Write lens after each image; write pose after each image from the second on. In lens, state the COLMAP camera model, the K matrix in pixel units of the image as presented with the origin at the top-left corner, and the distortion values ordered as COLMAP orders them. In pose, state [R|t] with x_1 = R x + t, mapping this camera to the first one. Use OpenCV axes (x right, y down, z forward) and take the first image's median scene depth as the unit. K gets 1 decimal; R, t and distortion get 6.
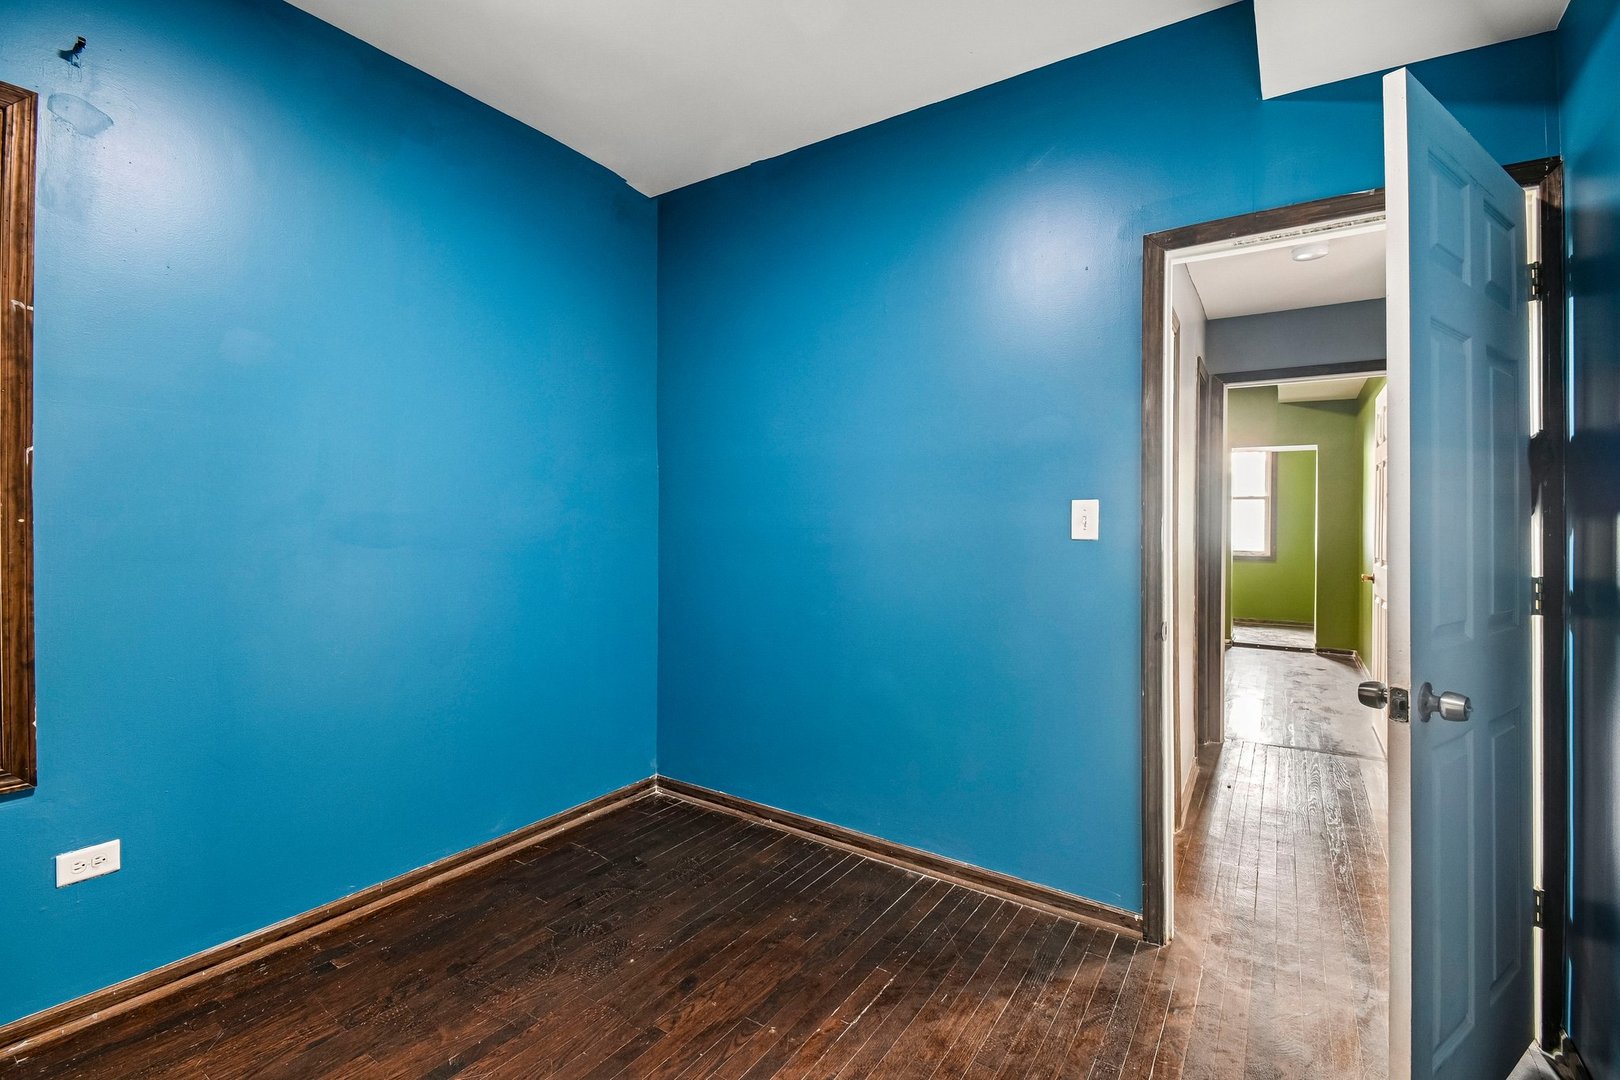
lens RADIAL K [[718.7, 0, 798.9], [0, 718.7, 528.9], [0, 0, 1]] dist [0.008692, -0.016078]
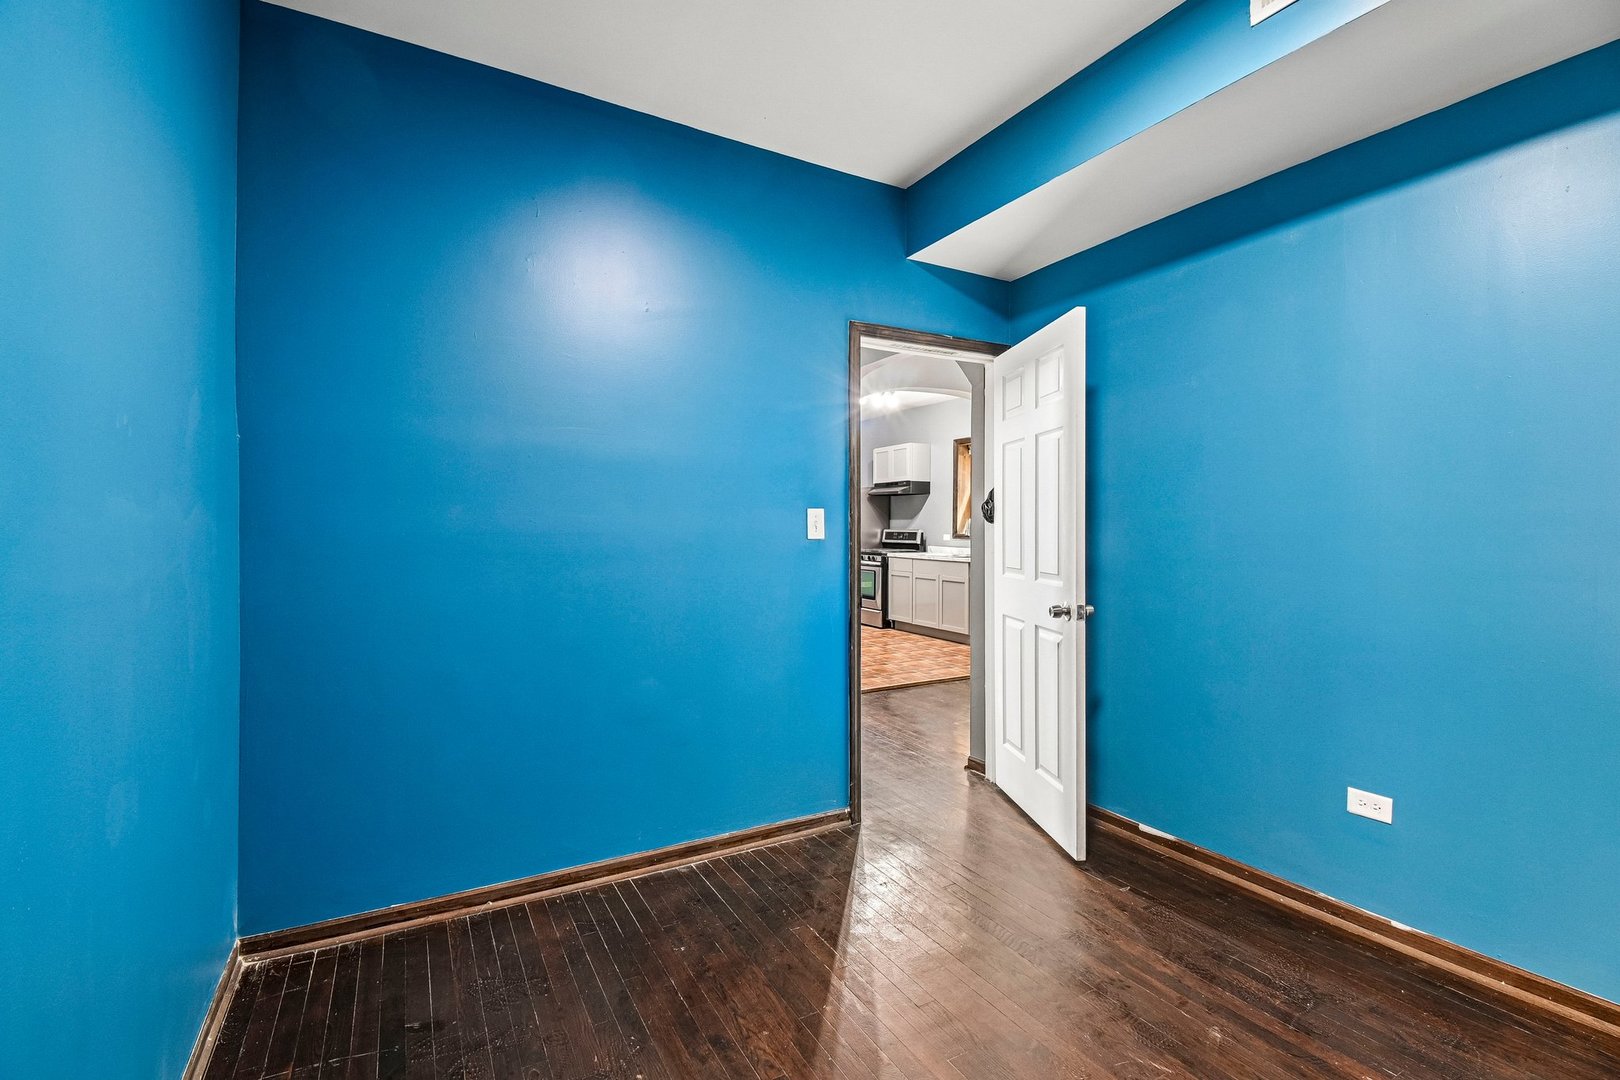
lens RADIAL K [[718.7, 0, 814.0], [0, 718.7, 528.0], [0, 0, 1]] dist [0.008692, -0.016078]
pose [[0.454592, -0.011330, 0.890628, -0.696810], [0.012922, 0.999898, 0.006125, -0.011996], [-0.890606, 0.008725, 0.454692, 0.374981]]
